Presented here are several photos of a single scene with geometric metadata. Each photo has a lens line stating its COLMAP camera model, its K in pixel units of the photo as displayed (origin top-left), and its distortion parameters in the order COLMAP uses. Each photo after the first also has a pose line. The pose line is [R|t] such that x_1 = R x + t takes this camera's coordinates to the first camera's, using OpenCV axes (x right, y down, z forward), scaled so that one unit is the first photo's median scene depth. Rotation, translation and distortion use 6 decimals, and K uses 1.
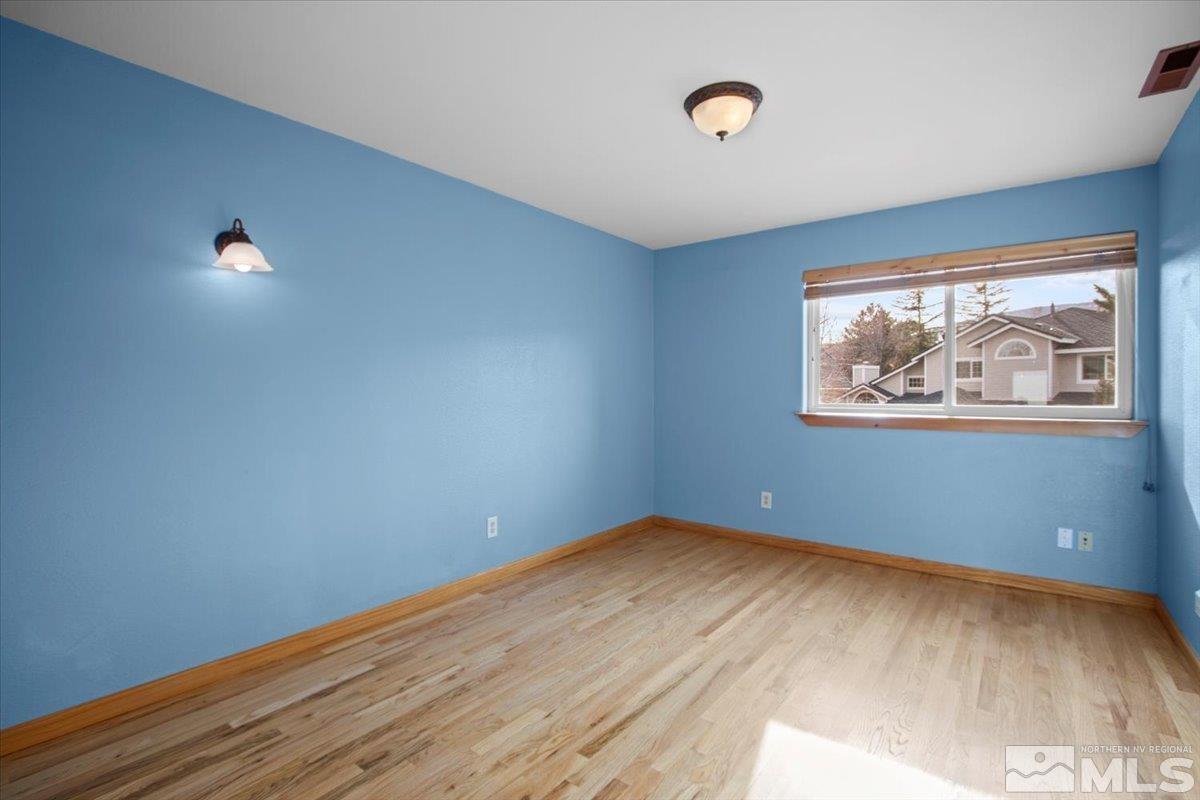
lens RADIAL K [[558.4, 0, 596.0], [0, 558.4, 395.4], [0, 0, 1]] dist [-0.001309, 0.000046]
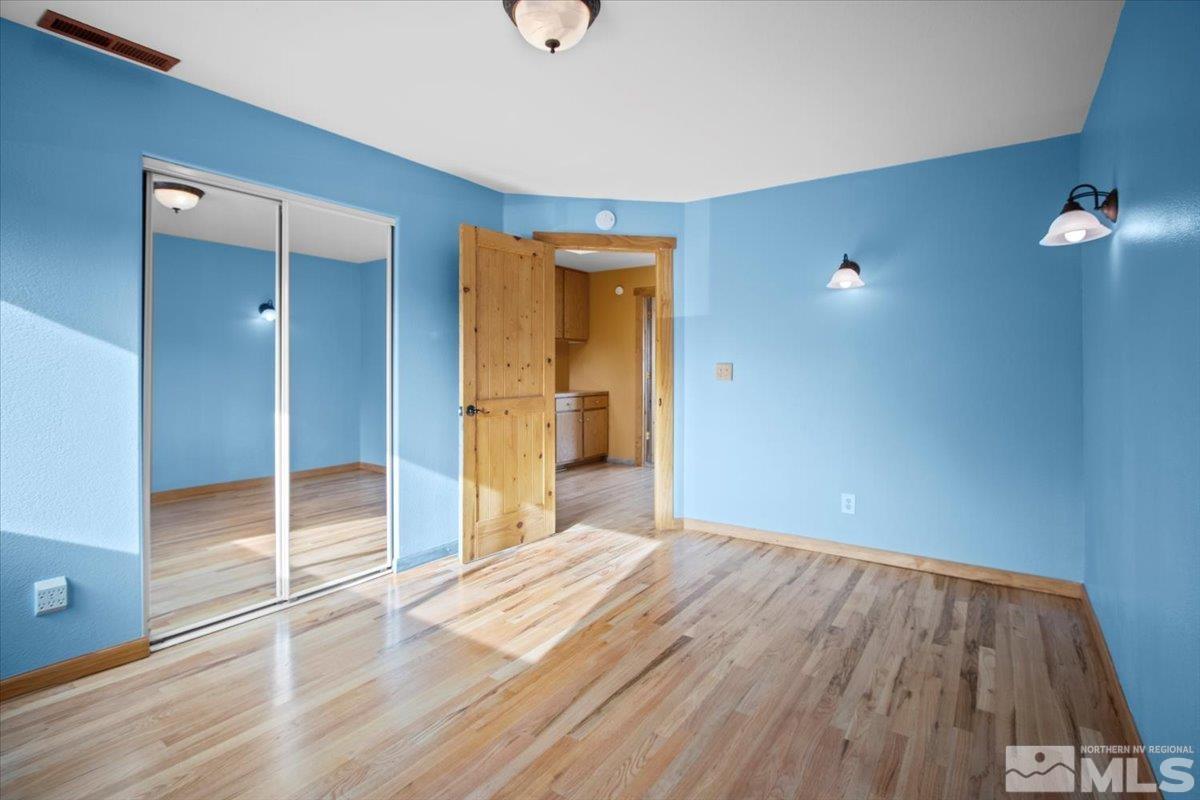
lens RADIAL K [[558.4, 0, 596.0], [0, 558.4, 395.4], [0, 0, 1]] dist [-0.001309, 0.000046]
pose [[-0.999336, -0.001156, -0.036410, 0.220661], [-0.003180, 0.998449, 0.055587, -0.015021], [0.036289, 0.055666, -0.997790, 2.030510]]
